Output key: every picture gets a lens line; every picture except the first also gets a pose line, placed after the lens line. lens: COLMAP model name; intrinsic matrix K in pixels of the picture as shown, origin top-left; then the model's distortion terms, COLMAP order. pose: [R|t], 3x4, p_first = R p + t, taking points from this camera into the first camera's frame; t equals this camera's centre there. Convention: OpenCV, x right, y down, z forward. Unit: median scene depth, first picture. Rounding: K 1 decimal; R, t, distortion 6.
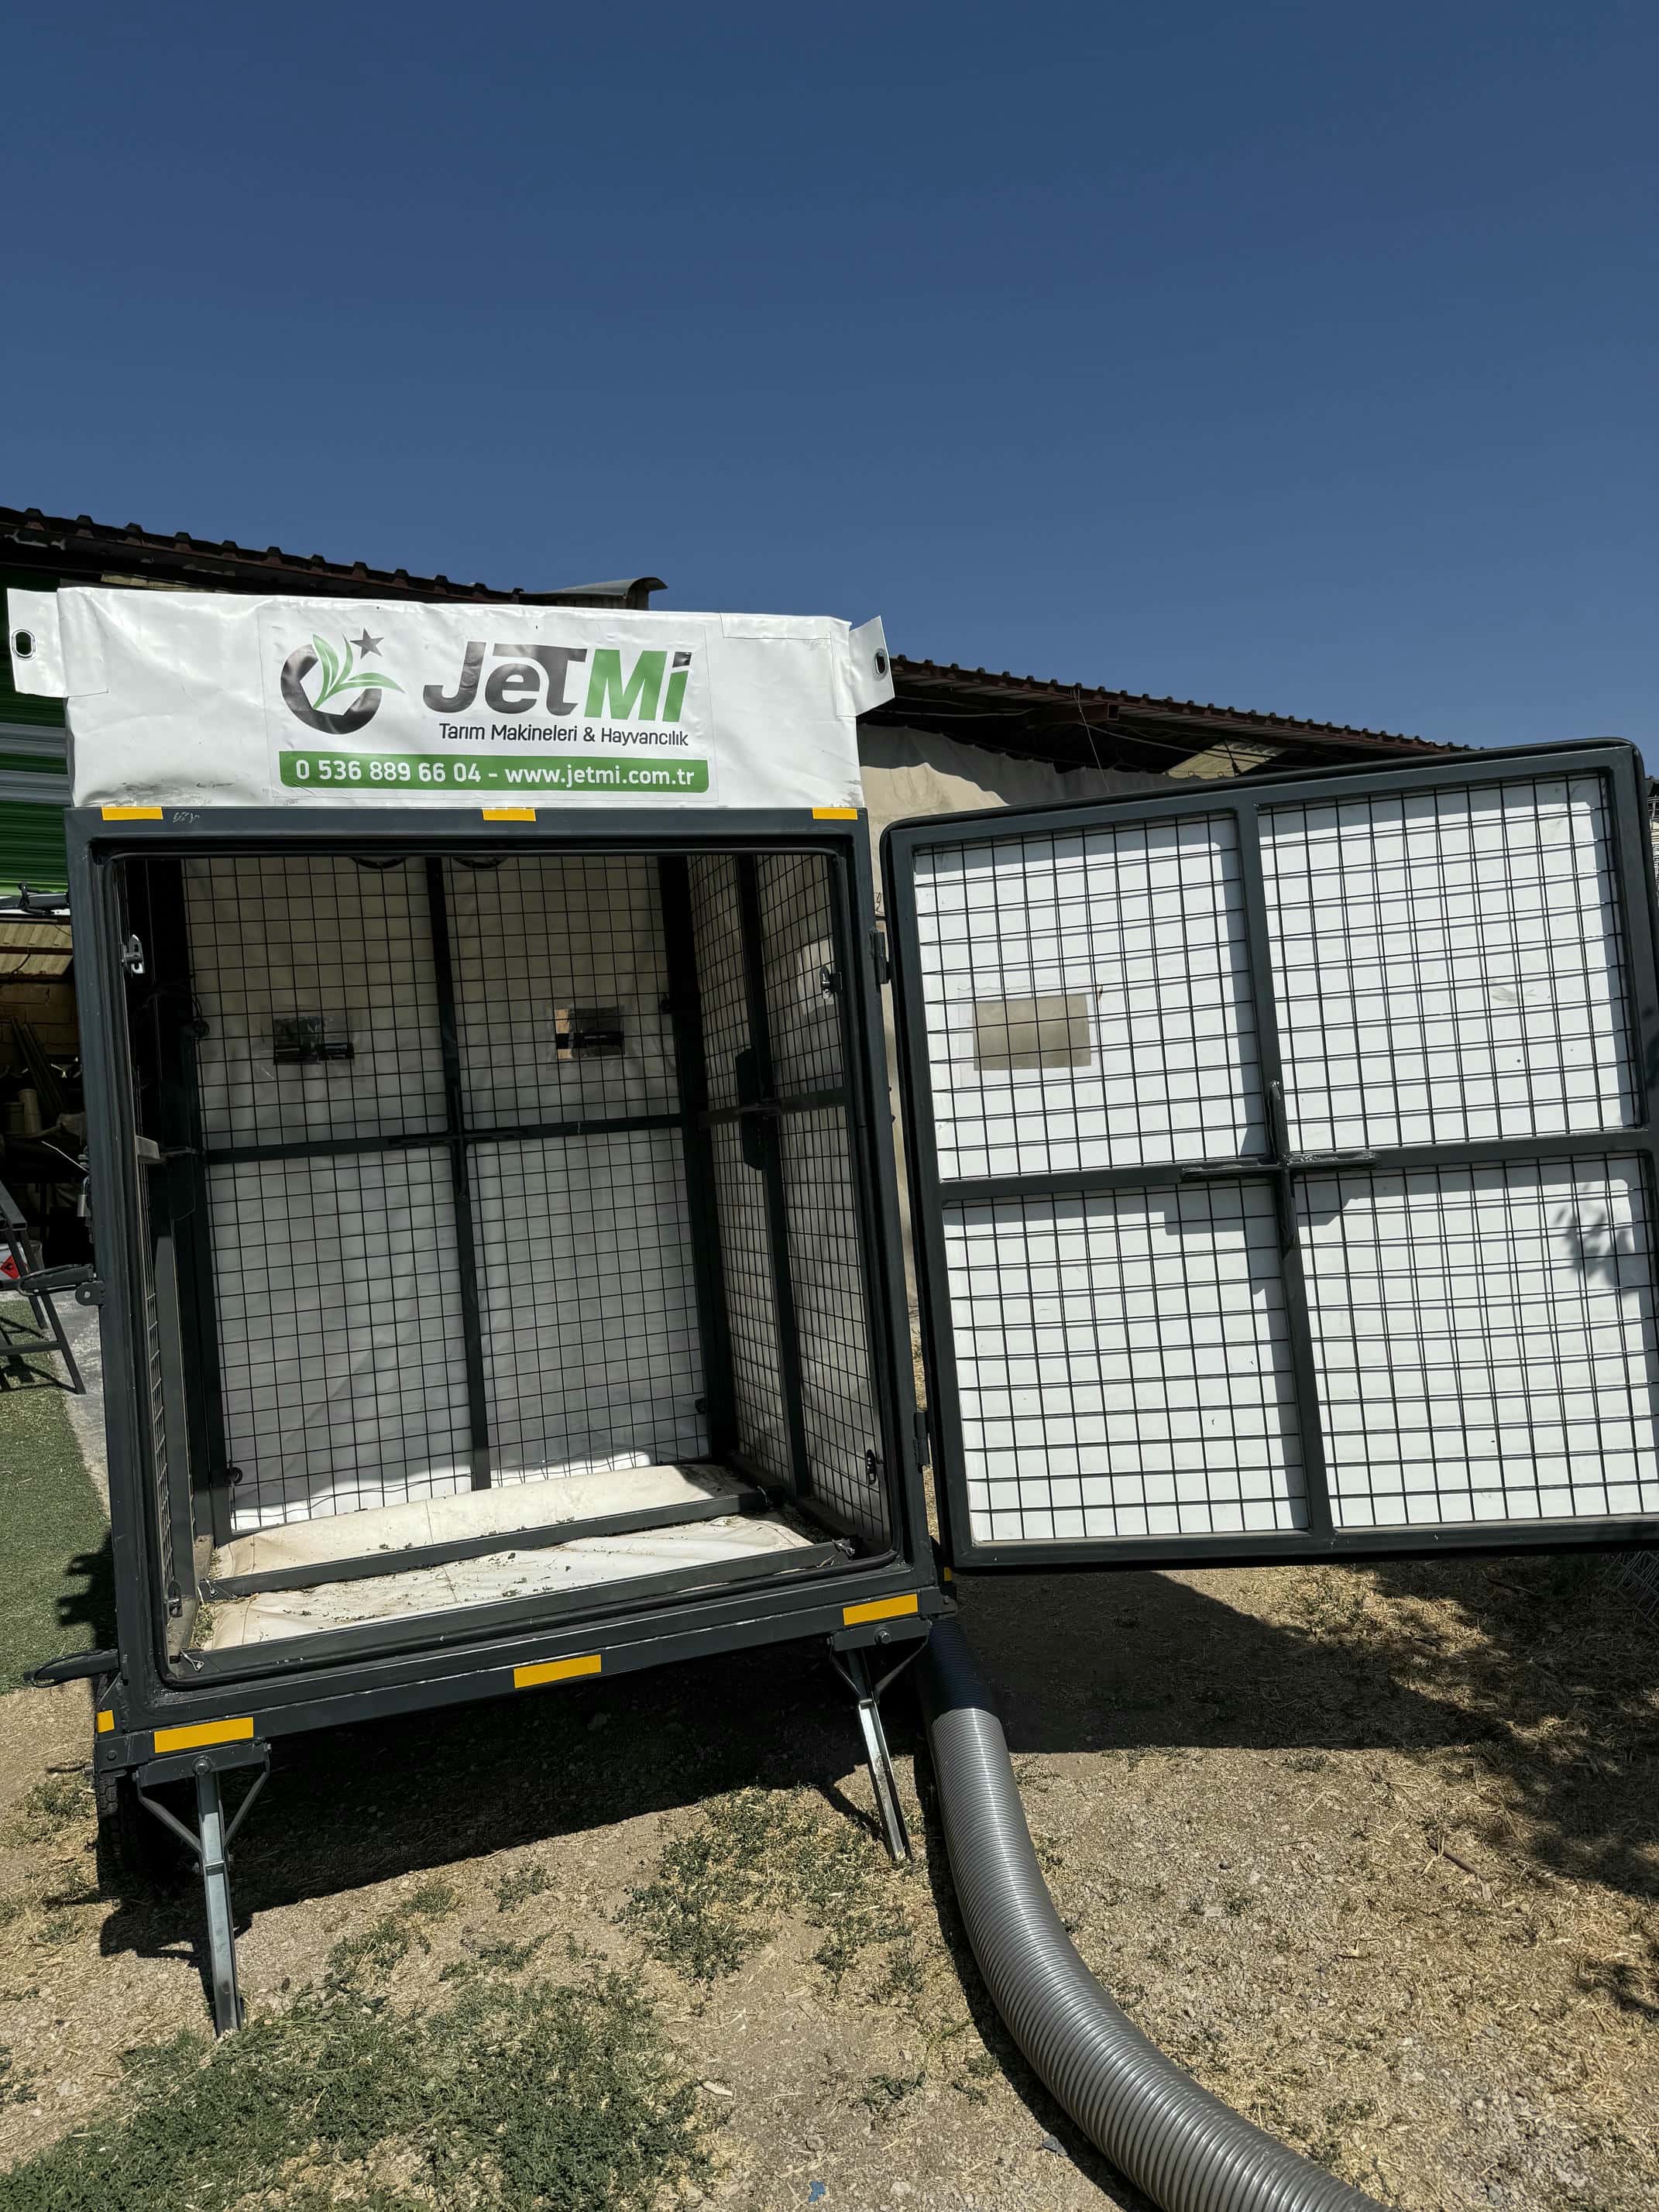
lens RADIAL K [[1550.8, 0, 827.4], [0, 1550.8, 1103.6], [0, 0, 1]] dist [0.068589, -0.084072]
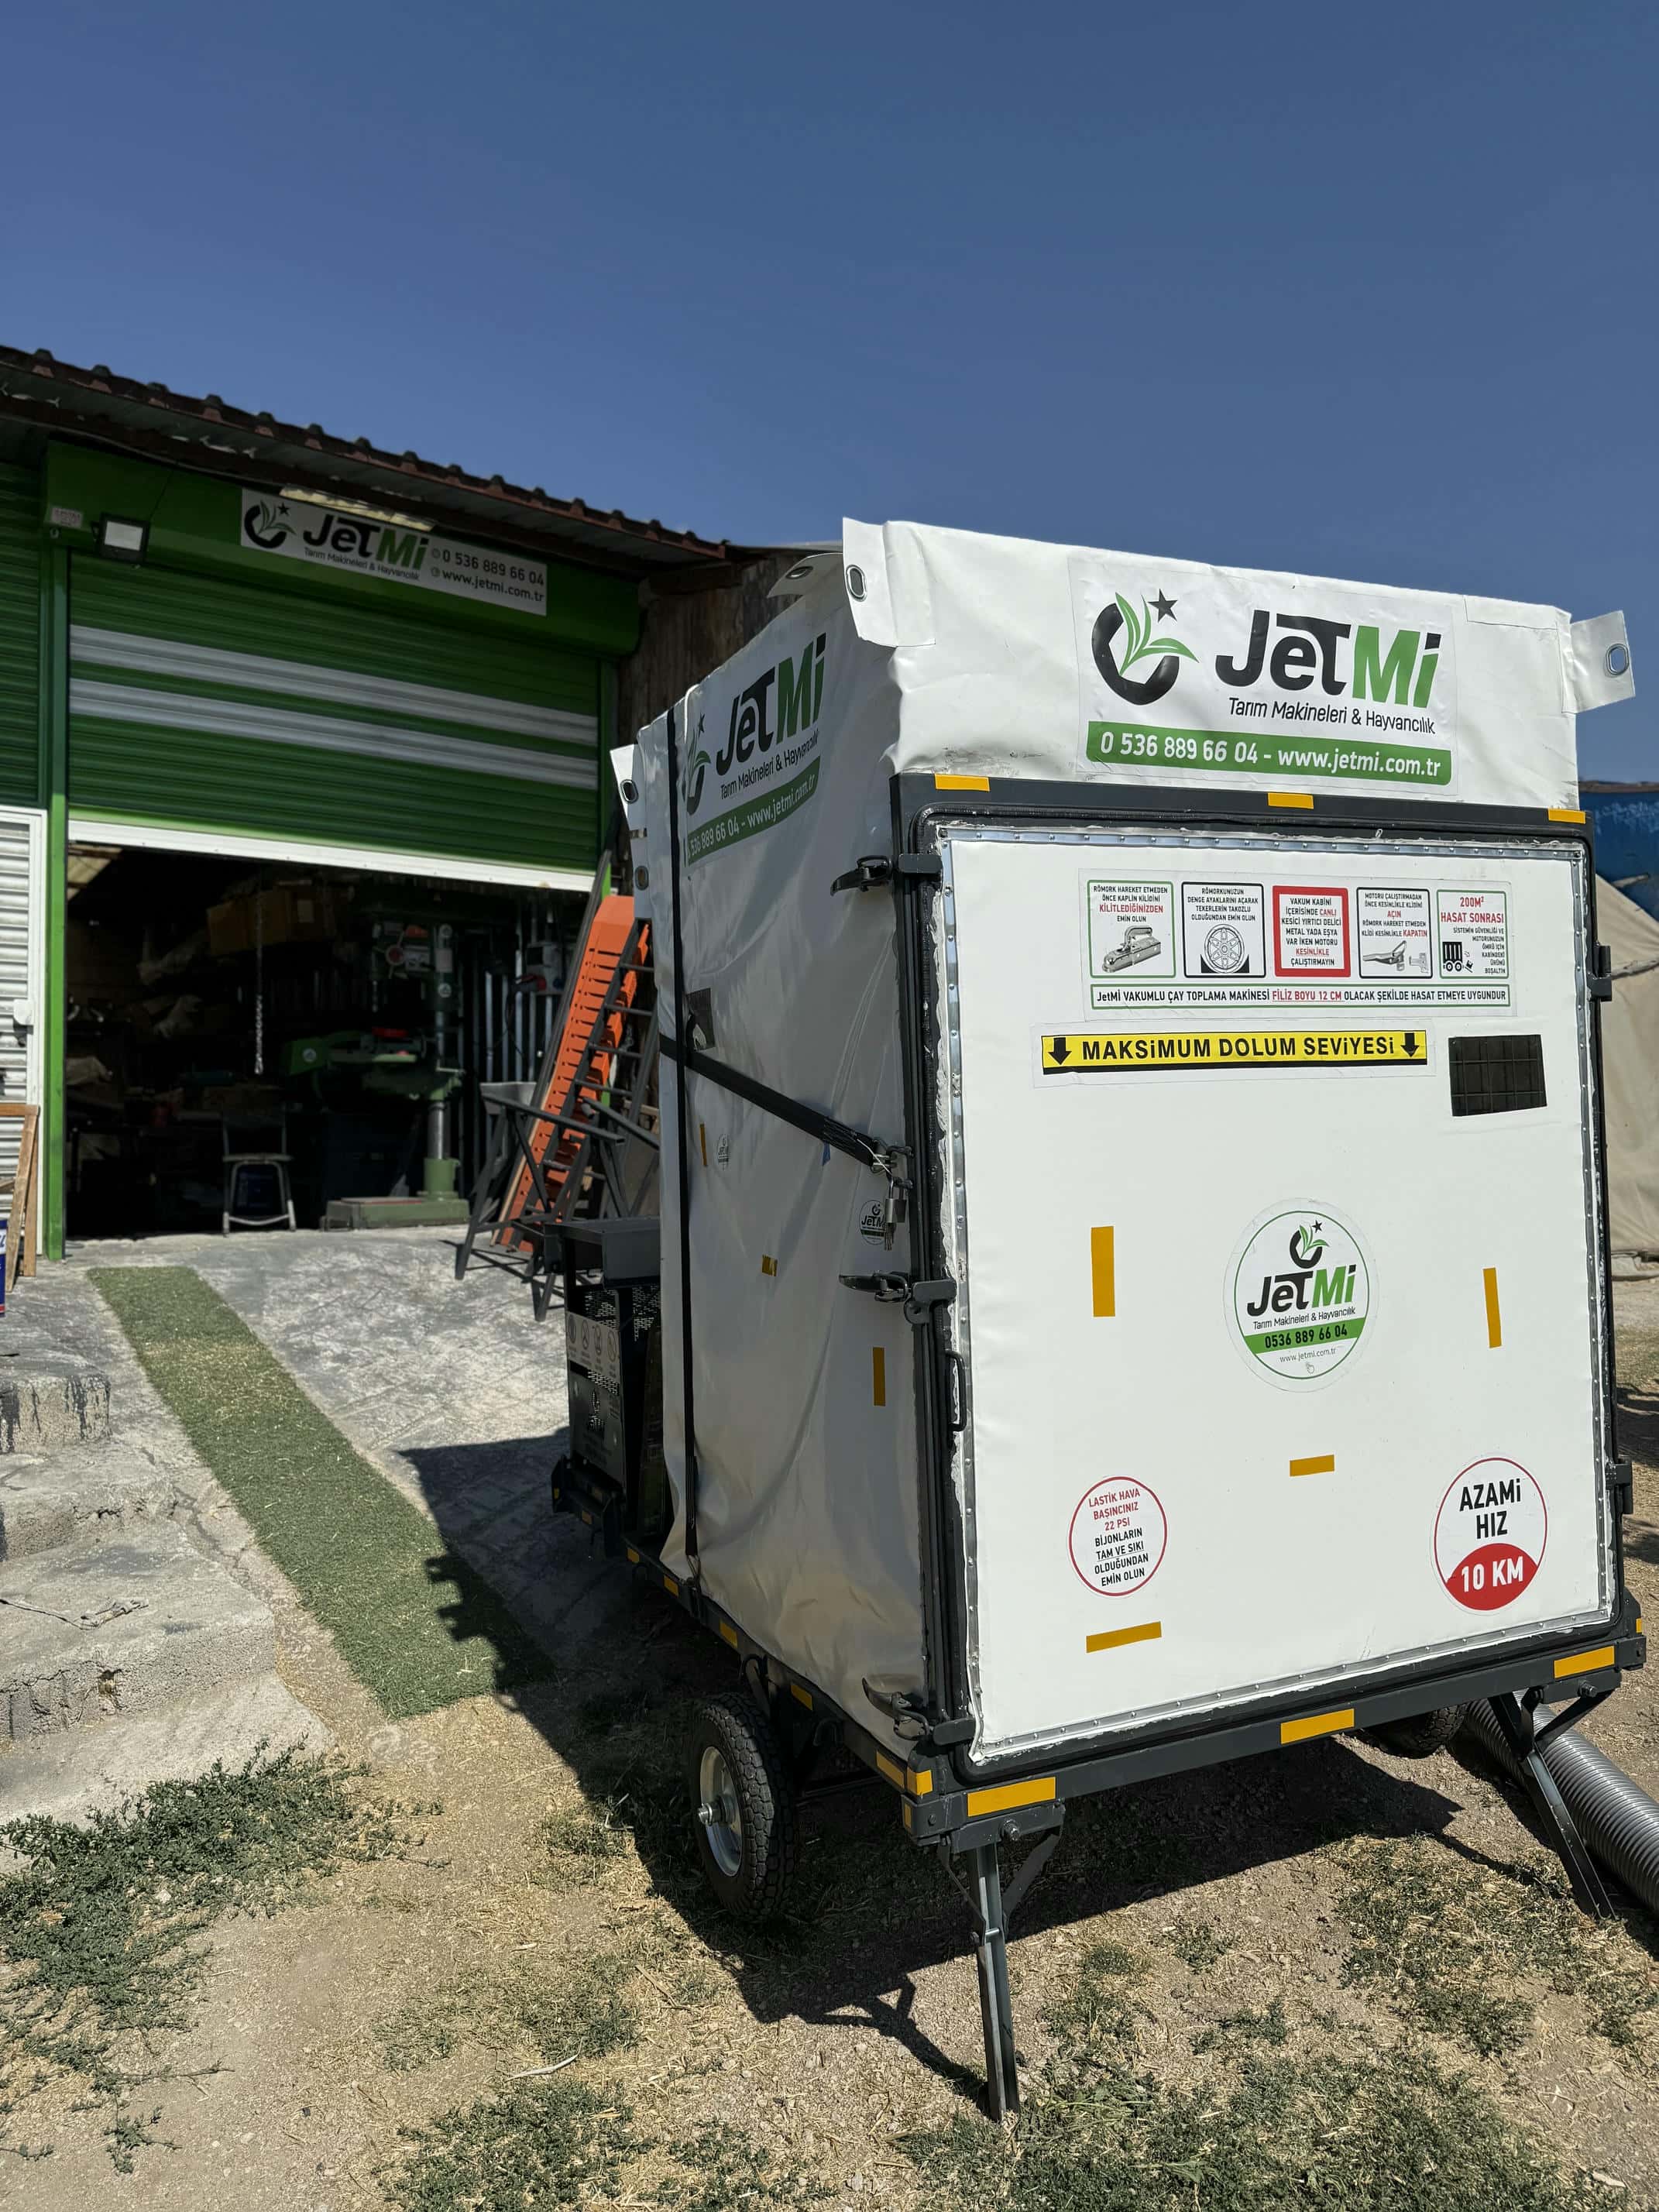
lens RADIAL K [[1550.8, 0, 815.2], [0, 1550.8, 1109.2], [0, 0, 1]] dist [0.068589, -0.084072]
pose [[0.995010, 0.043204, 0.089938, -0.539033], [-0.045197, 0.998773, 0.020238, -0.009432], [-0.088954, -0.024202, 0.995742, 0.099276]]
